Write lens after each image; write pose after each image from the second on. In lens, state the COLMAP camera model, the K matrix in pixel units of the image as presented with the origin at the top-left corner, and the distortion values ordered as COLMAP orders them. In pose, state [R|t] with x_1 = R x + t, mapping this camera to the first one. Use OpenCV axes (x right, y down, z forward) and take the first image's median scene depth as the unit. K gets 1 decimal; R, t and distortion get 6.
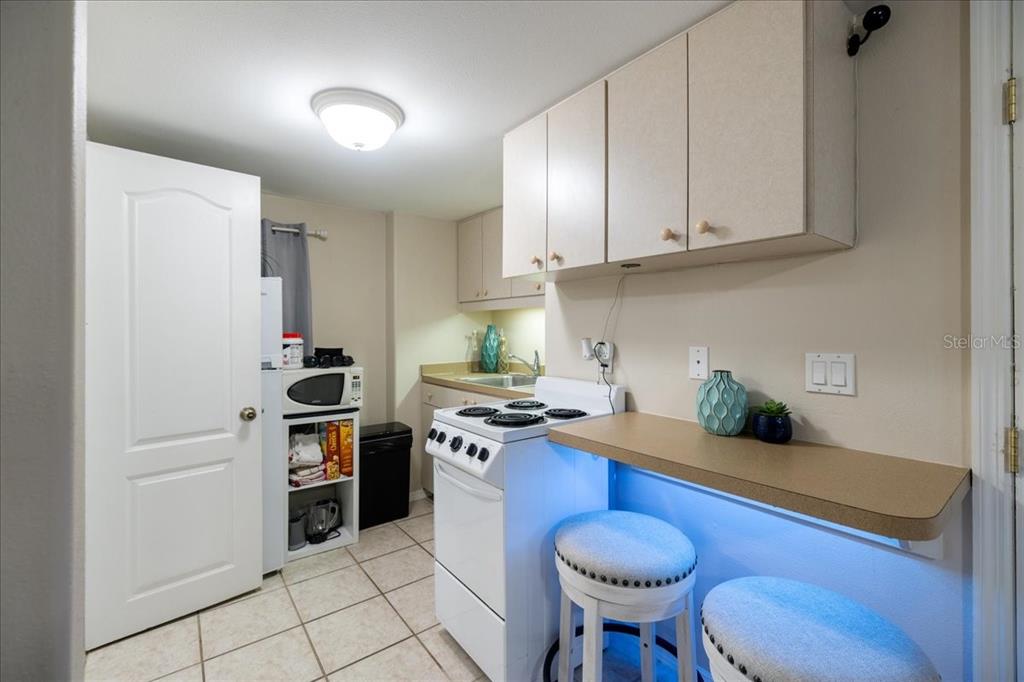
lens RADIAL K [[438.1, 0, 506.9], [0, 438.1, 325.5], [0, 0, 1]] dist [-0.002204, -0.000170]
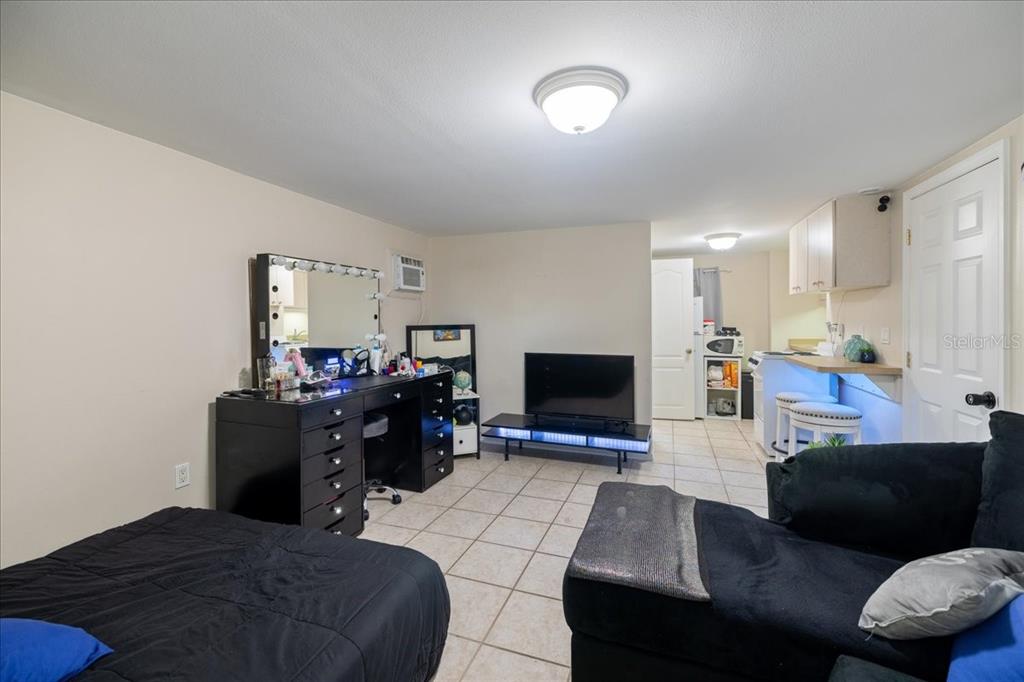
lens RADIAL K [[438.1, 0, 506.9], [0, 438.1, 325.5], [0, 0, 1]] dist [-0.002204, -0.000170]
pose [[0.537443, 0.008590, -0.843256, 0.831237], [0.015025, 0.999692, 0.019760, -0.013705], [0.843166, -0.023290, 0.537148, -1.062548]]
